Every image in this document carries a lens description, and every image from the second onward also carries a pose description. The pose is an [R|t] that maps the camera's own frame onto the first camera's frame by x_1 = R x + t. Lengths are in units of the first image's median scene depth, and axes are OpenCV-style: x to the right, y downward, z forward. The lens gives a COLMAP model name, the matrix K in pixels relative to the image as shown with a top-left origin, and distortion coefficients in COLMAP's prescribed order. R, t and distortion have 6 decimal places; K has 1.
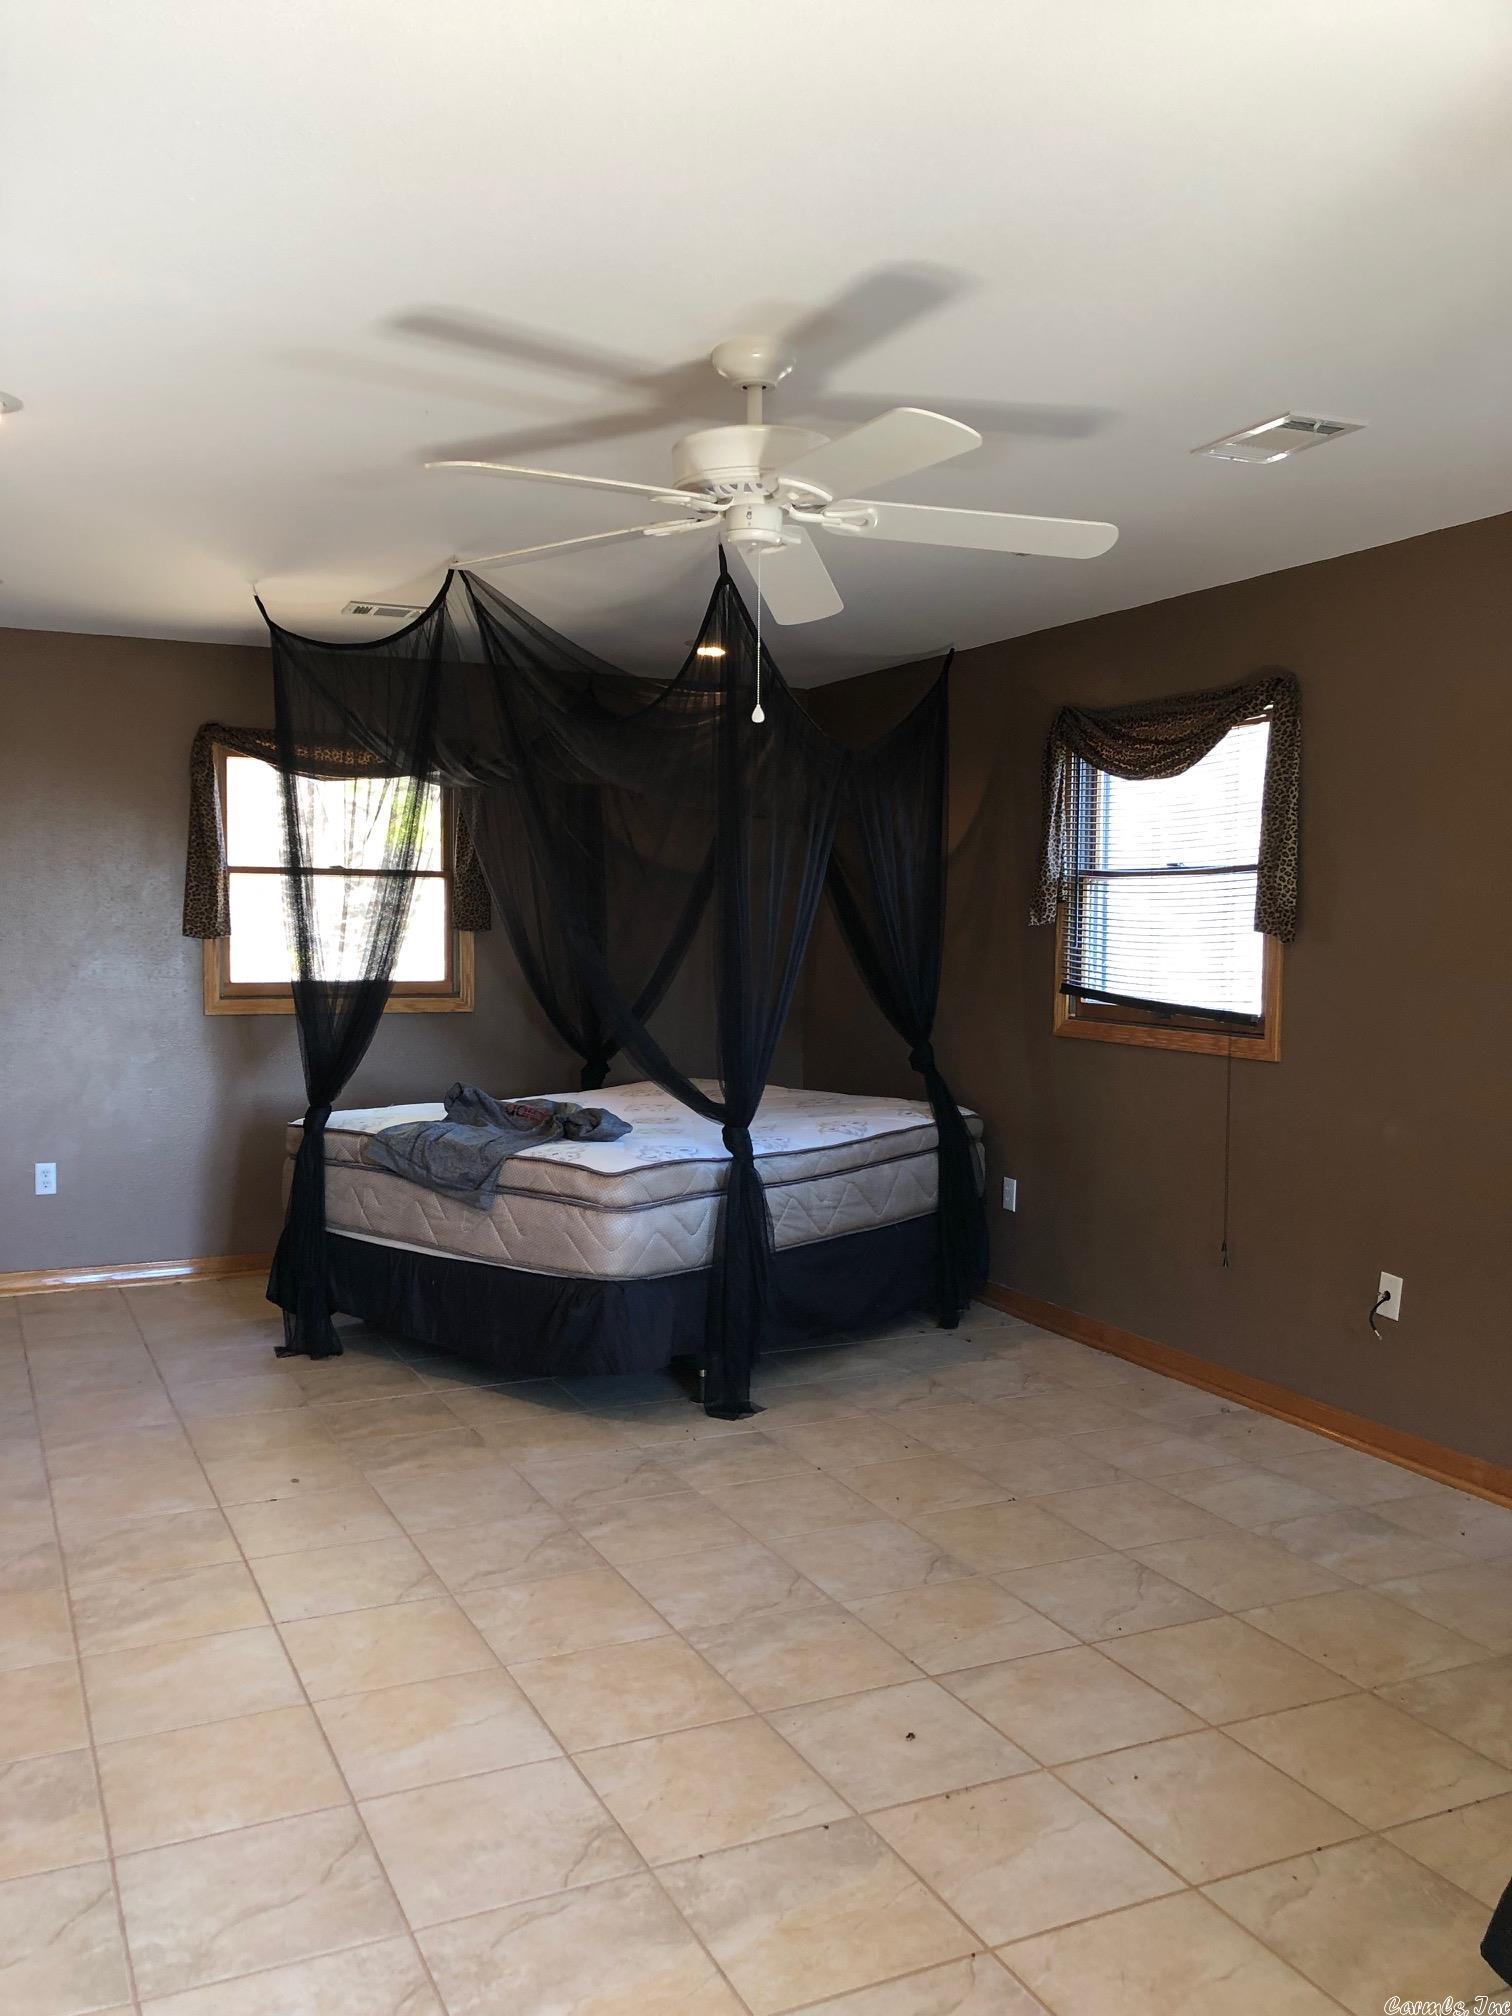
lens RADIAL K [[1670.4, 0, 756.0], [0, 1670.4, 1008.0], [0, 0, 1]] dist [0.061975, -0.112943]
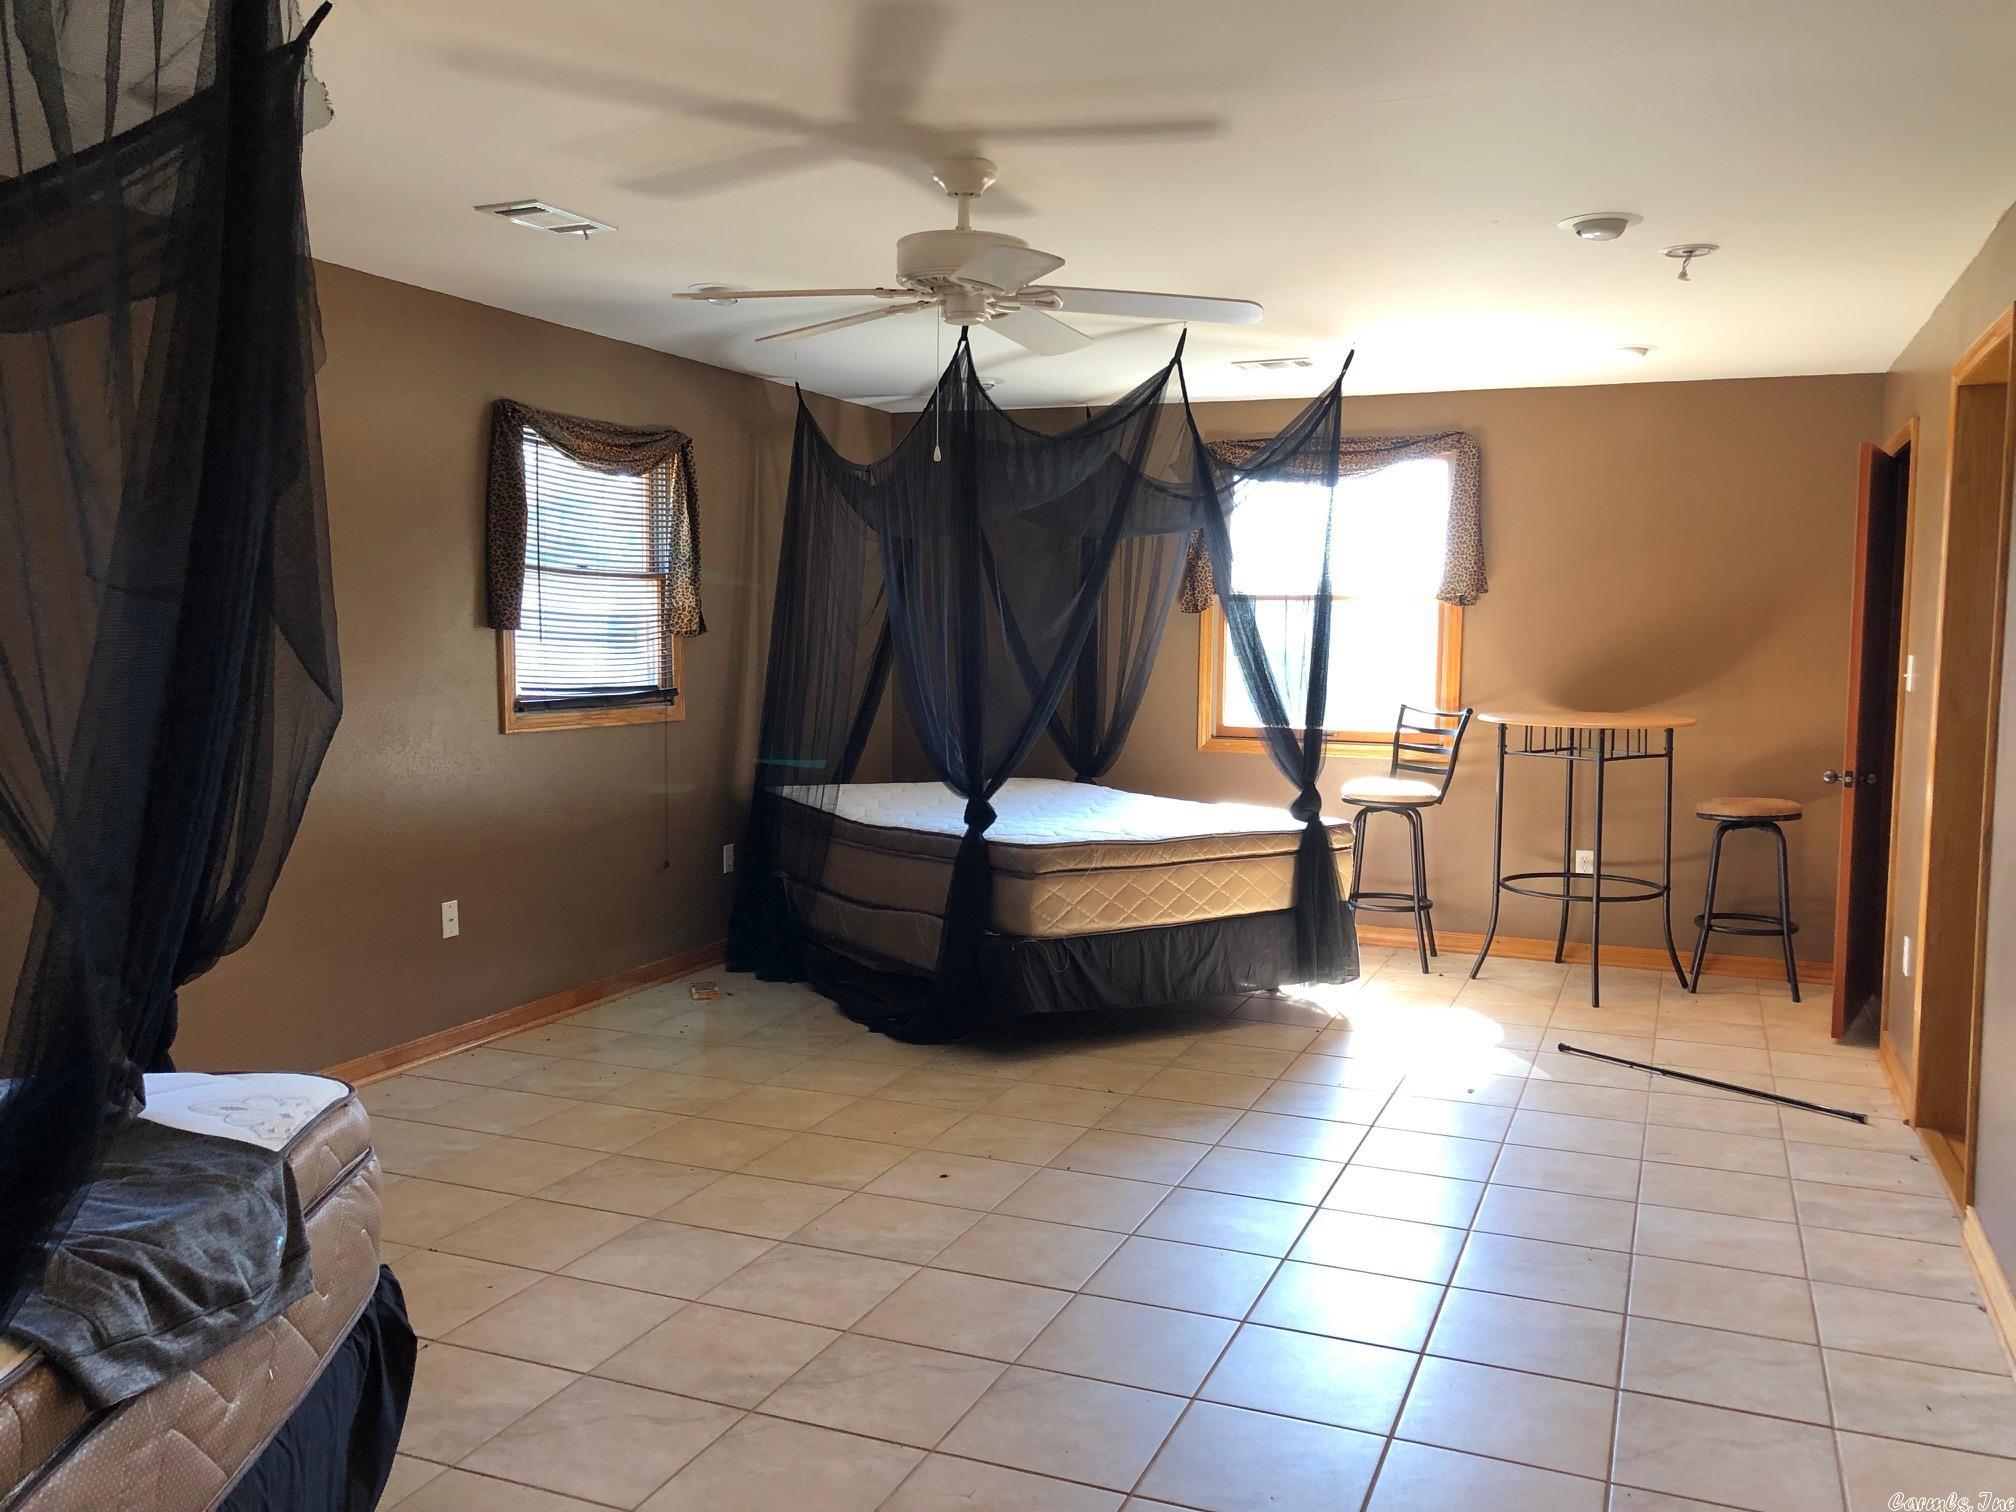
lens RADIAL K [[1670.4, 0, 942.2], [0, 1670.4, 759.3], [0, 0, 1]] dist [0.061975, -0.112943]
pose [[-0.639630, -0.082057, 0.764291, -0.880570], [0.029141, 0.990983, 0.130783, -0.107292], [-0.768131, 0.105925, -0.631471, 1.663310]]
